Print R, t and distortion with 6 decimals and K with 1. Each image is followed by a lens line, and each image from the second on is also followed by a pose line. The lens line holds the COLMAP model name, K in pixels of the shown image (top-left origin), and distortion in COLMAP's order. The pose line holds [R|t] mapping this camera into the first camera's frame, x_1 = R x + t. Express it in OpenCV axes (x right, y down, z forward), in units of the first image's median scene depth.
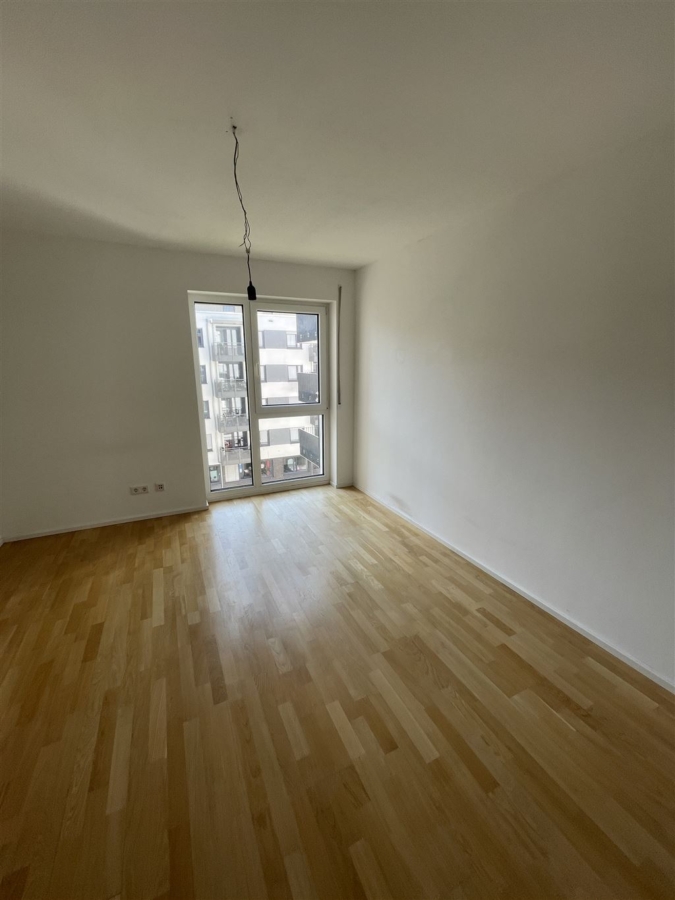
lens RADIAL K [[362.7, 0, 338.3], [0, 362.7, 446.9], [0, 0, 1]] dist [-0.000695, 0.000092]
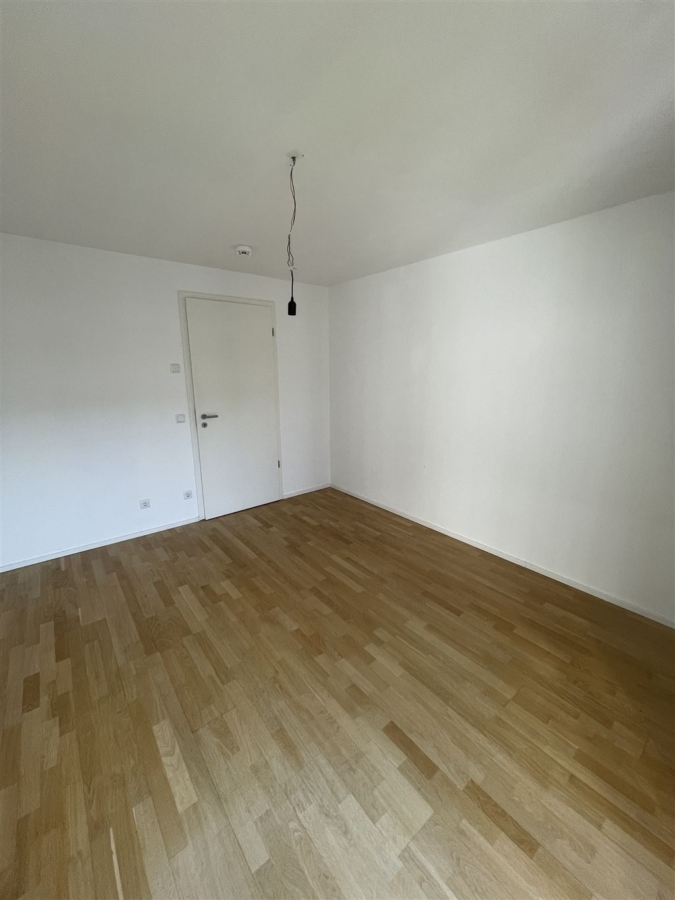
lens RADIAL K [[362.7, 0, 338.3], [0, 362.7, 446.9], [0, 0, 1]] dist [-0.000695, 0.000092]
pose [[-0.973106, 0.055528, -0.223567, -0.088512], [-0.048458, 0.899453, 0.434323, -0.395550], [0.225205, 0.433476, -0.872571, 1.574558]]
